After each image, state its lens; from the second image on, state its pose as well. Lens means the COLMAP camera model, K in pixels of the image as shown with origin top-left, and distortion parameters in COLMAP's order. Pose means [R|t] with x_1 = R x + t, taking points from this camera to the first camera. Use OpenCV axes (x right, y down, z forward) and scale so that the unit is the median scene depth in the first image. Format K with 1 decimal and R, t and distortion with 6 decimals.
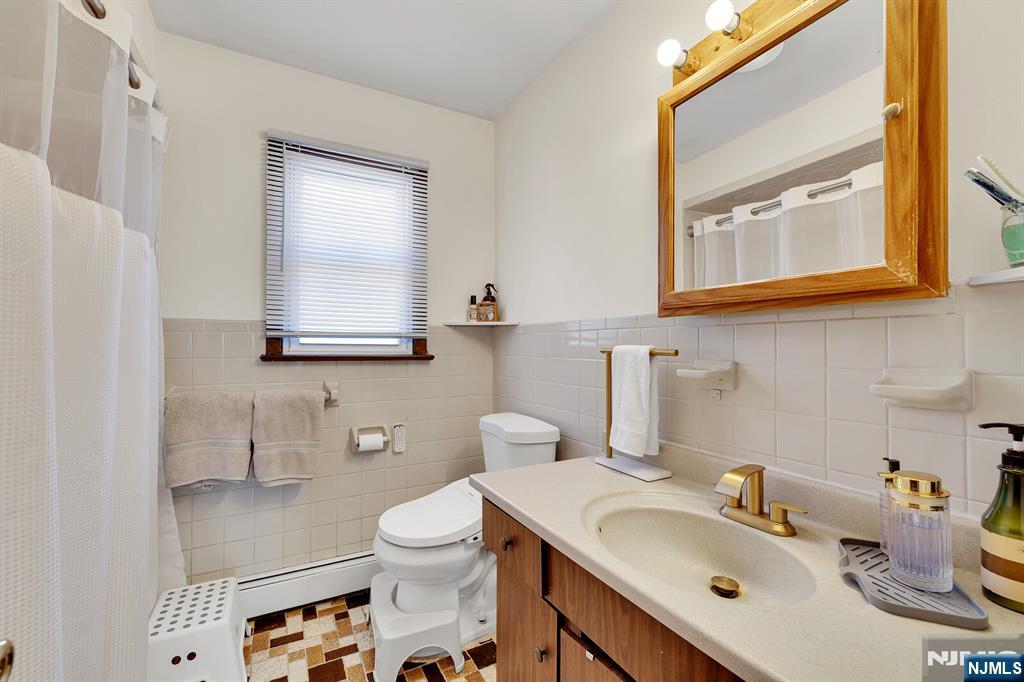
lens RADIAL K [[439.5, 0, 516.2], [0, 439.5, 347.1], [0, 0, 1]] dist [-0.001852, 0.000134]
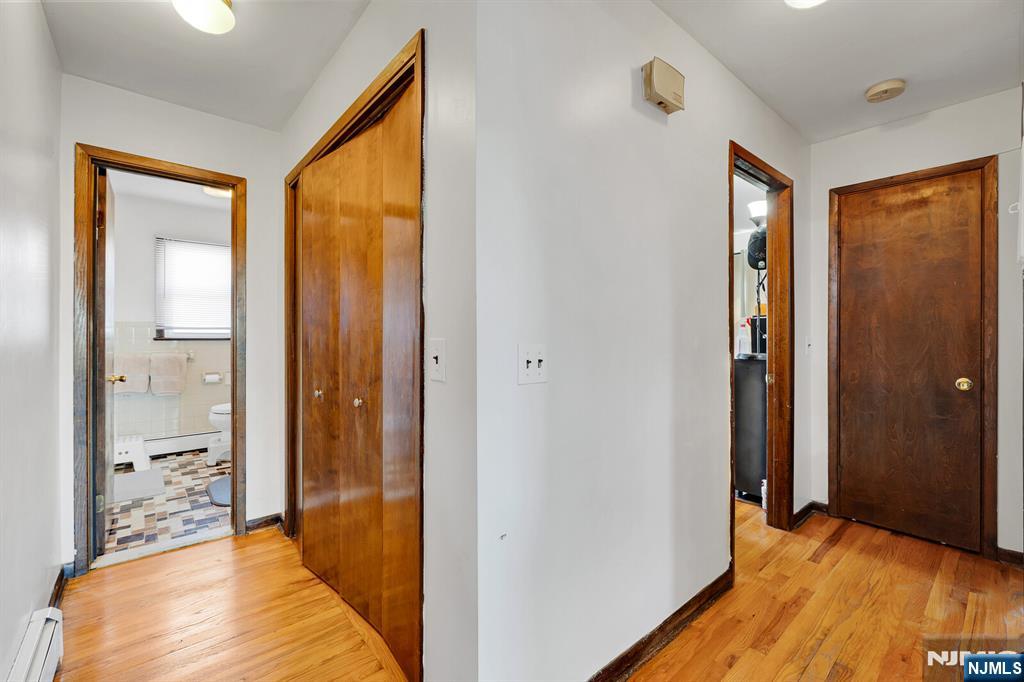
lens RADIAL K [[439.5, 0, 506.6], [0, 439.5, 334.5], [0, 0, 1]] dist [-0.001852, 0.000134]
pose [[0.986167, -0.000069, 0.165754, 0.820222], [-0.003179, 0.999808, 0.019331, -0.046250], [-0.165724, -0.019590, 0.985978, -1.499605]]
